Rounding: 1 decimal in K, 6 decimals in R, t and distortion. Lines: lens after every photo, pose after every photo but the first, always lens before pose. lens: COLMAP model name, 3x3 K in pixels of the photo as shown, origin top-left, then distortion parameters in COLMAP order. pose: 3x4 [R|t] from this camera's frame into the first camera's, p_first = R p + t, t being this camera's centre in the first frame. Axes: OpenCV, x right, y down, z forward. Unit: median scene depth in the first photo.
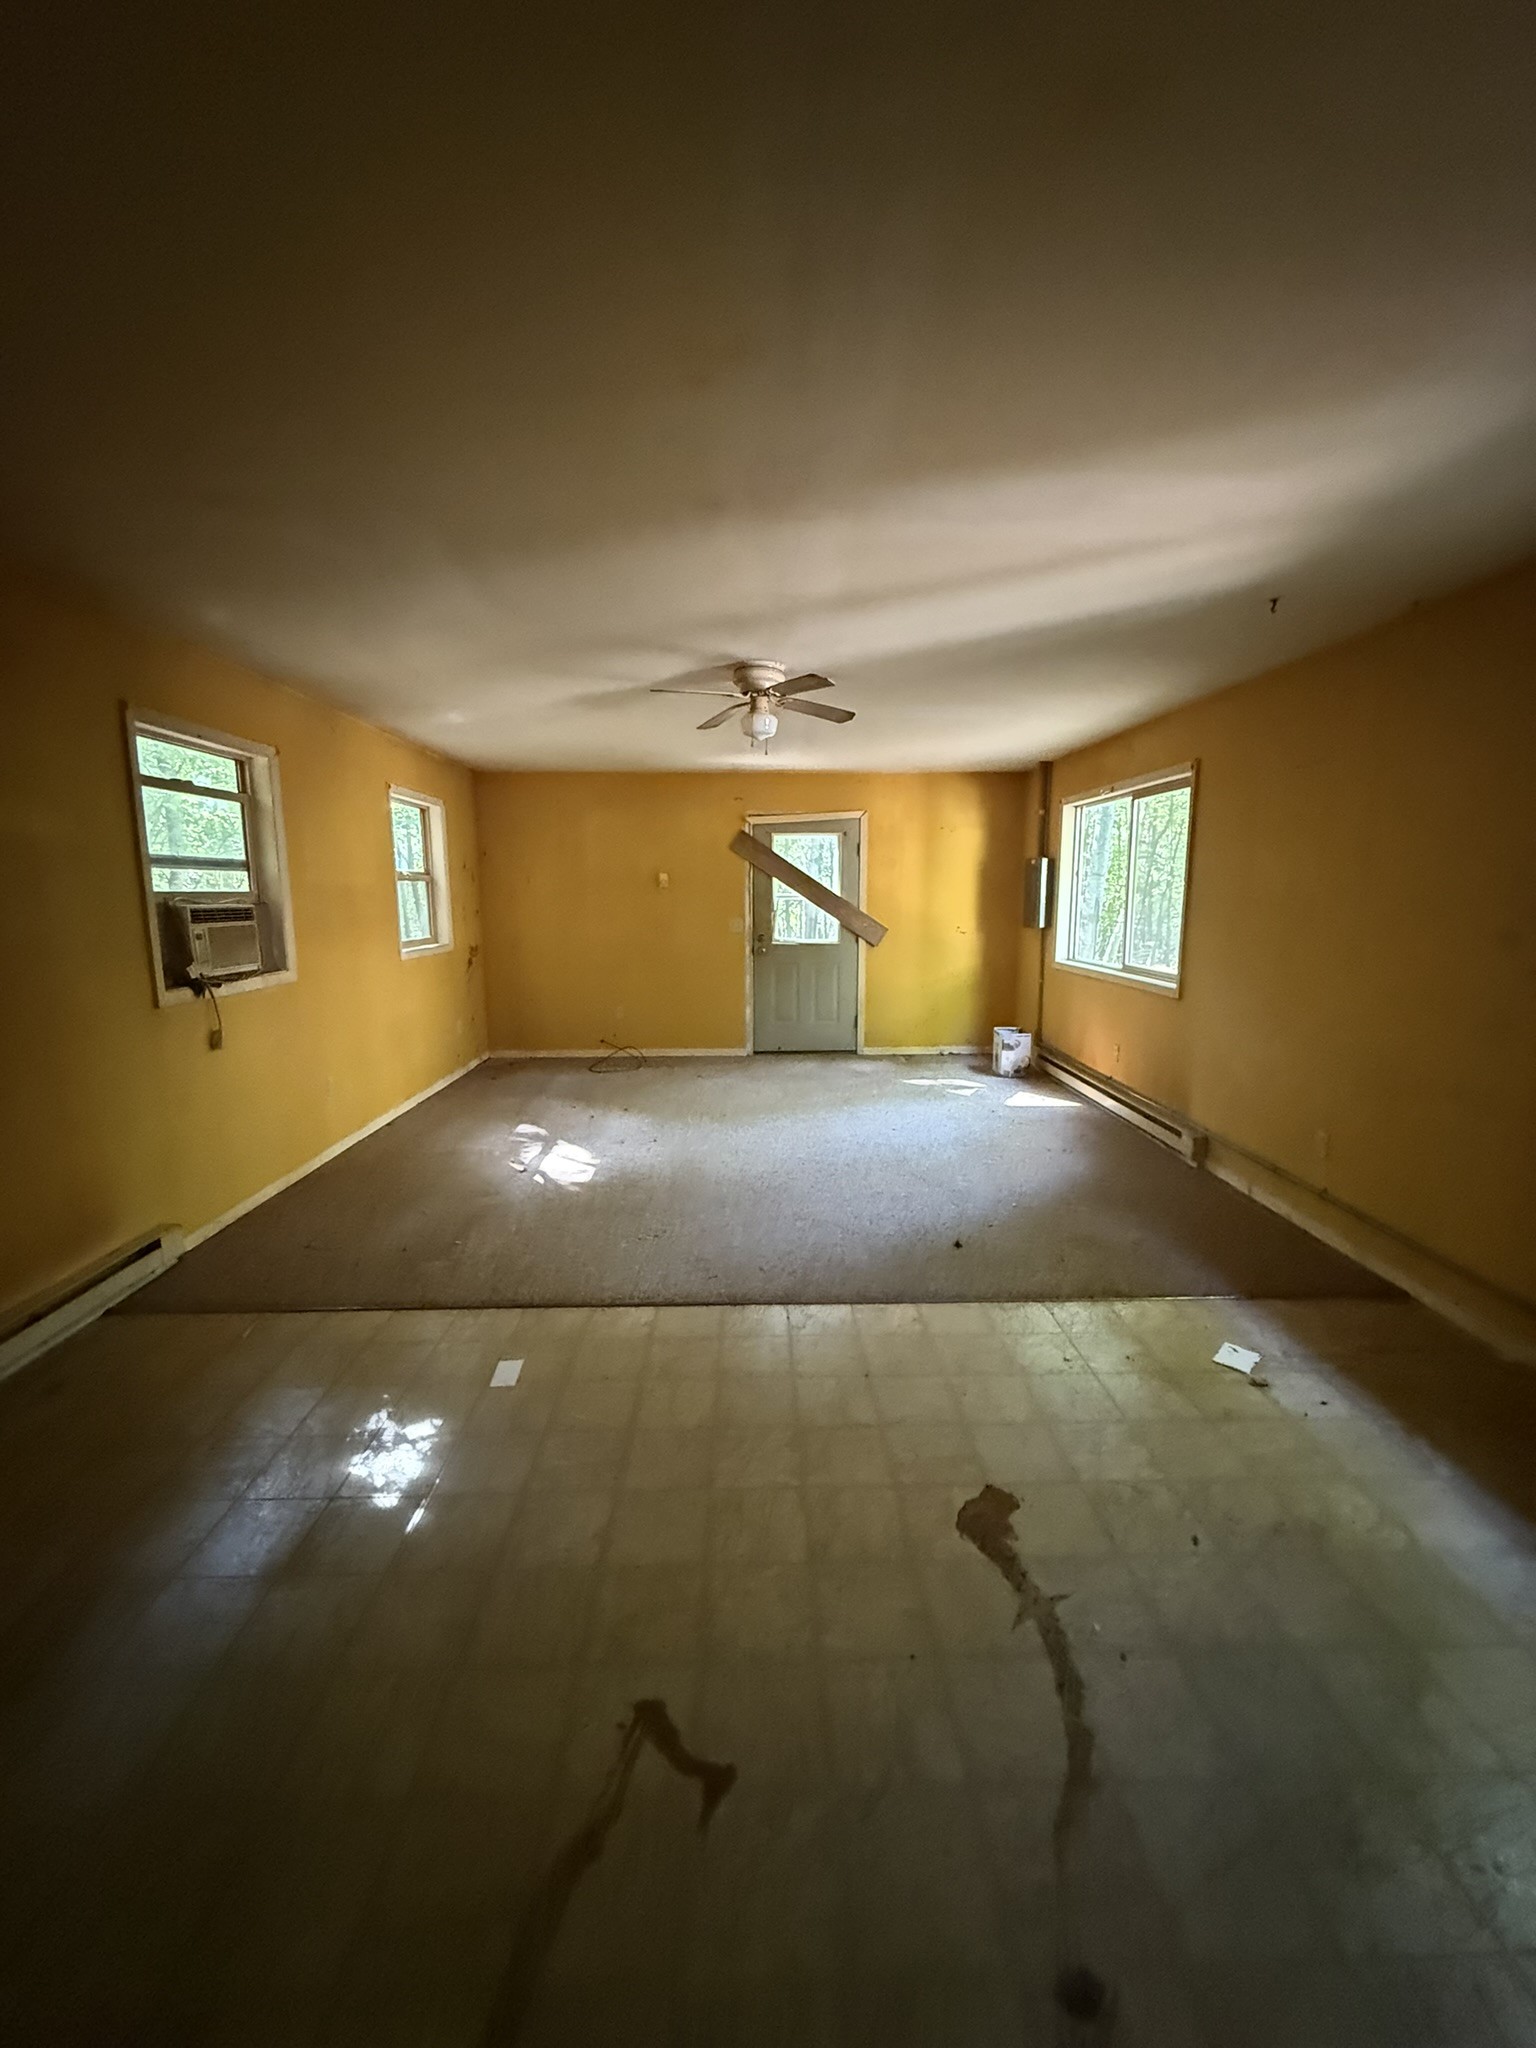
lens RADIAL K [[834.5, 0, 783.7], [0, 834.5, 1021.0], [0, 0, 1]] dist [0.007810, -0.000264]
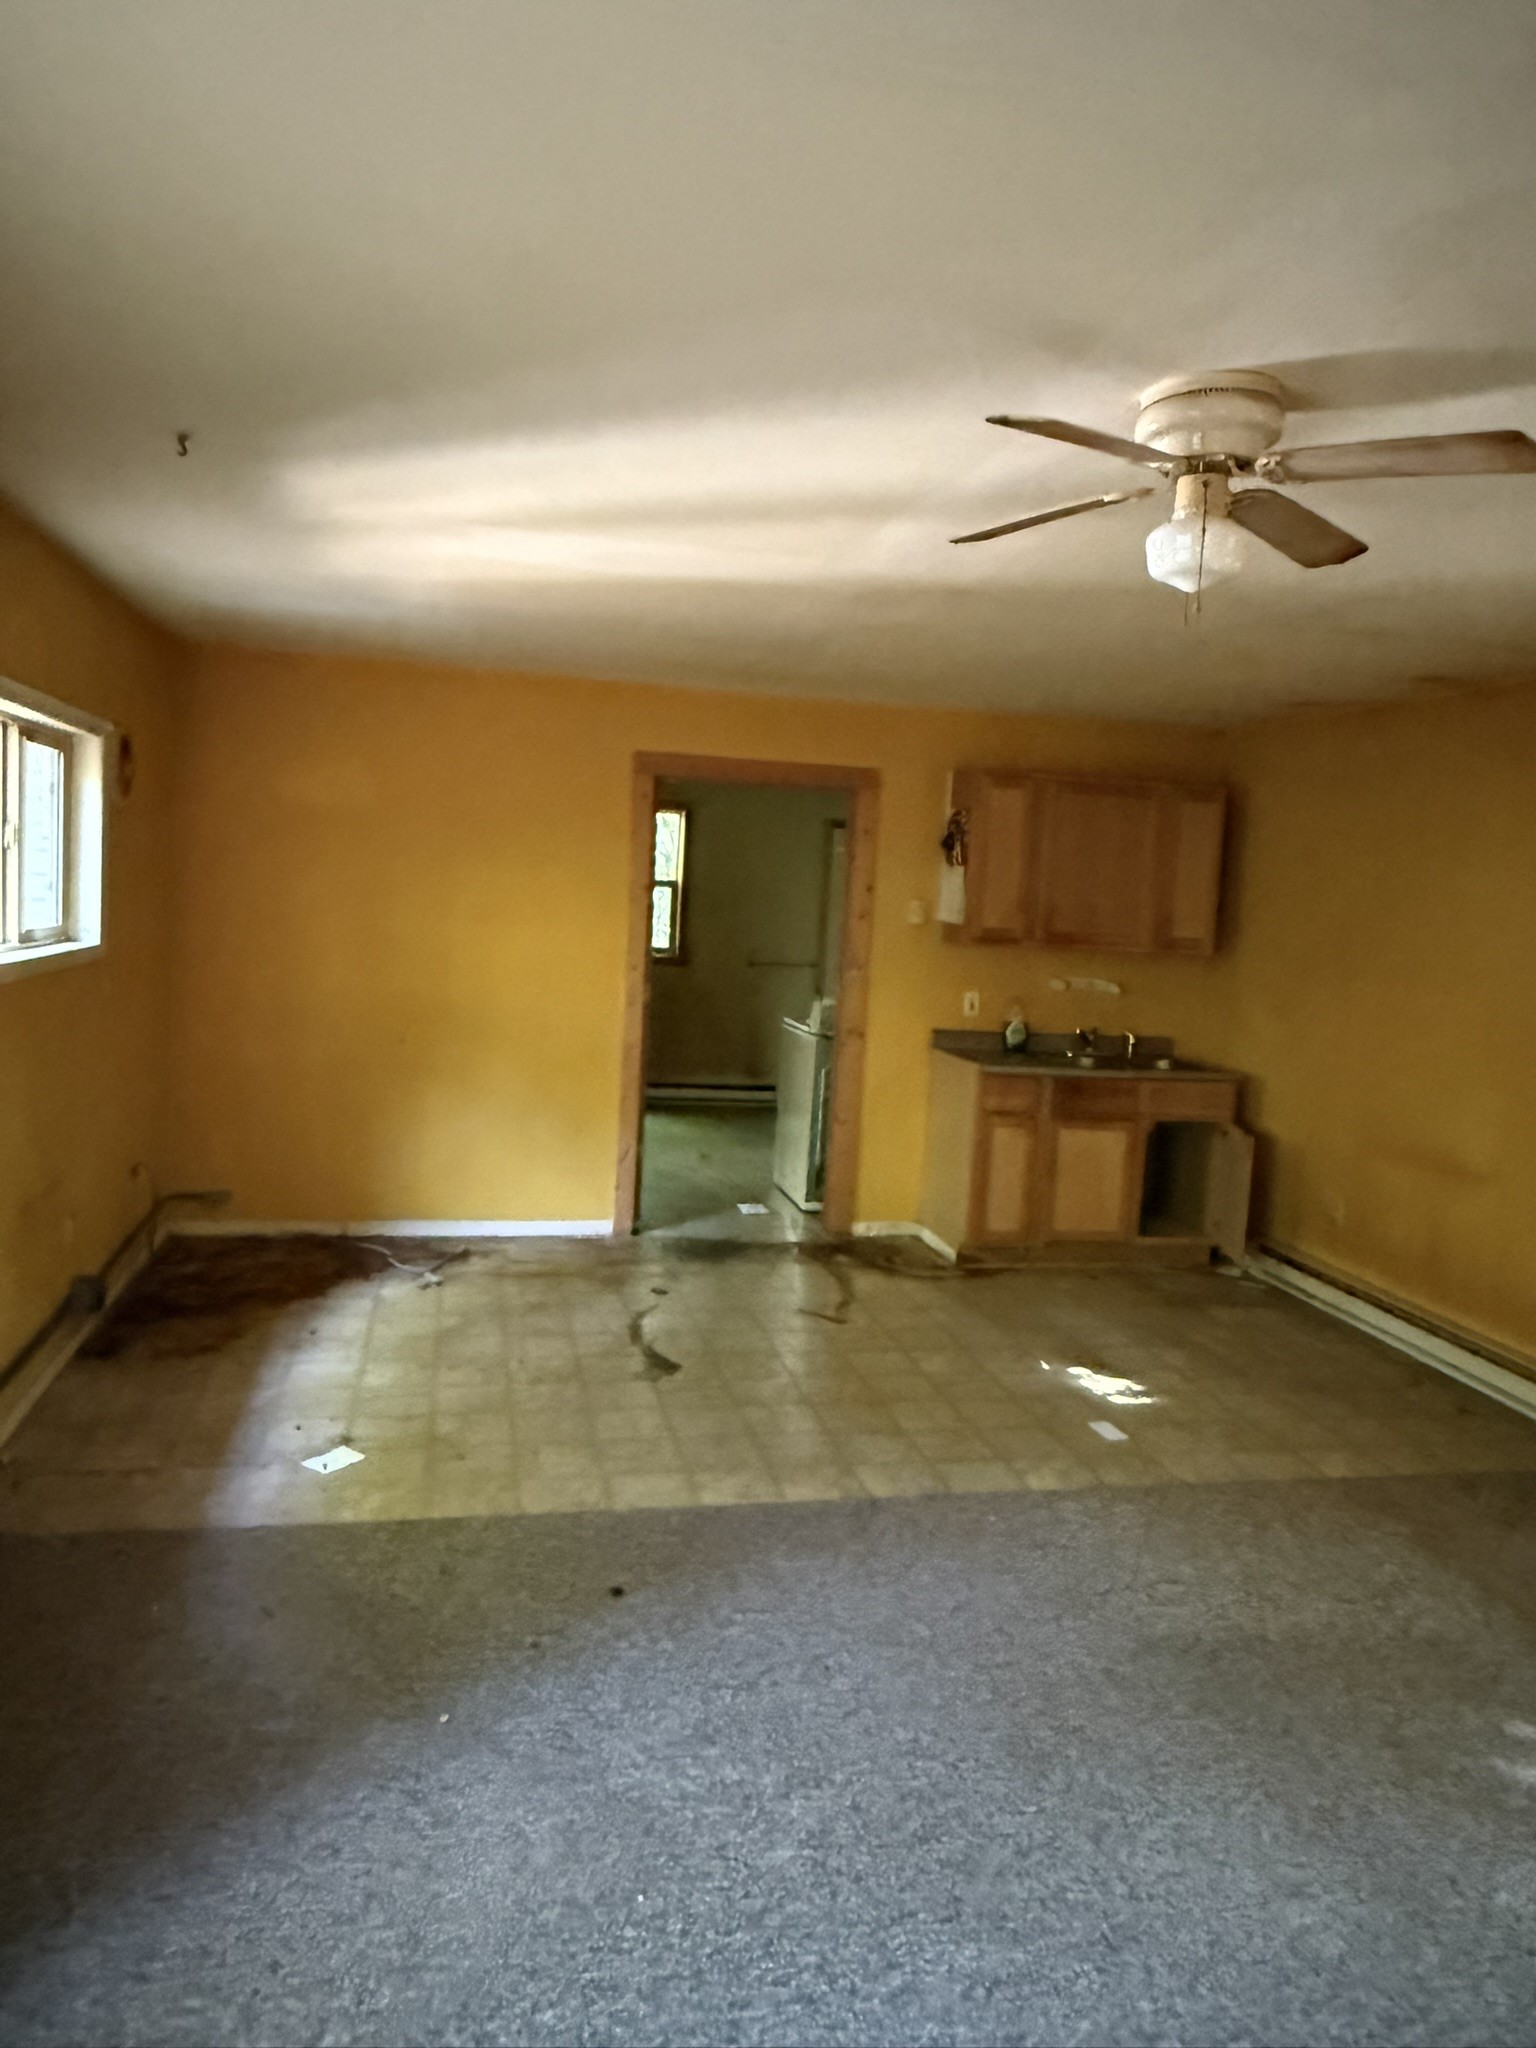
lens RADIAL K [[1394.5, 0, 744.5], [0, 1394.5, 1007.9], [0, 0, 1]] dist [0.003105, 0.003713]
pose [[-0.986642, -0.039190, -0.158117, 0.307143], [-0.076741, 0.967998, 0.238936, -0.349811], [0.143694, 0.247878, -0.958075, 1.930688]]
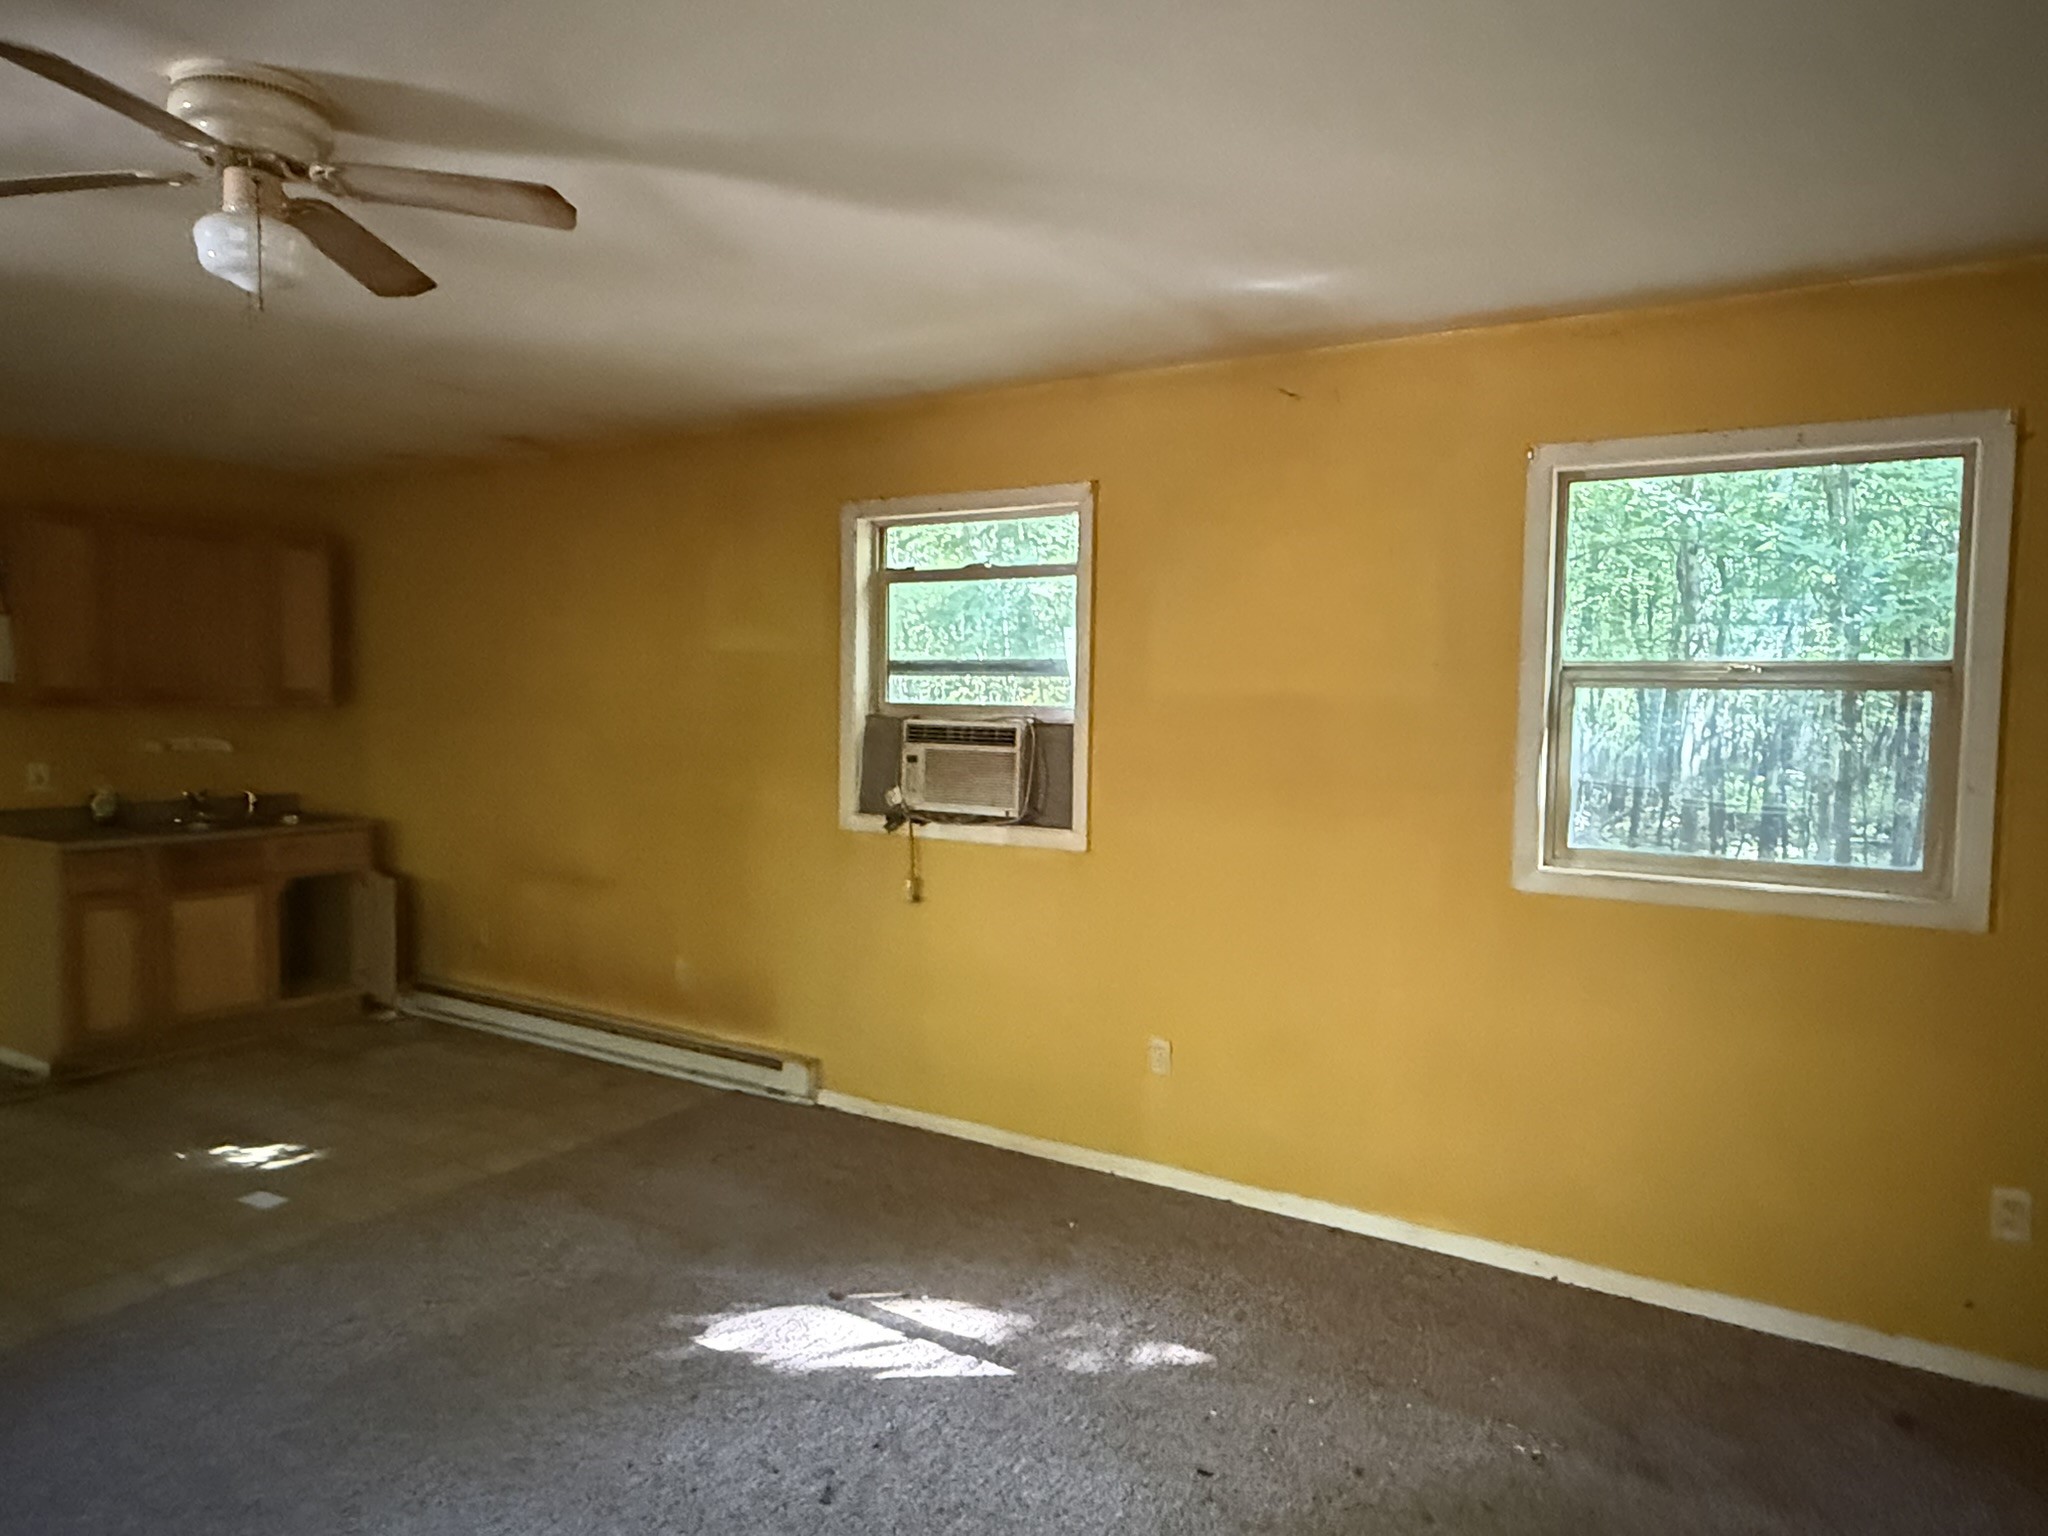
lens RADIAL K [[1319.2, 0, 1017.4], [0, 1319.2, 765.1], [0, 0, 1]] dist [0.005043, 0.002022]
pose [[-0.579006, 0.041678, -0.814257, 0.300255], [-0.135959, 0.979774, 0.146828, -0.319308], [0.803907, 0.195719, -0.561629, 1.944235]]
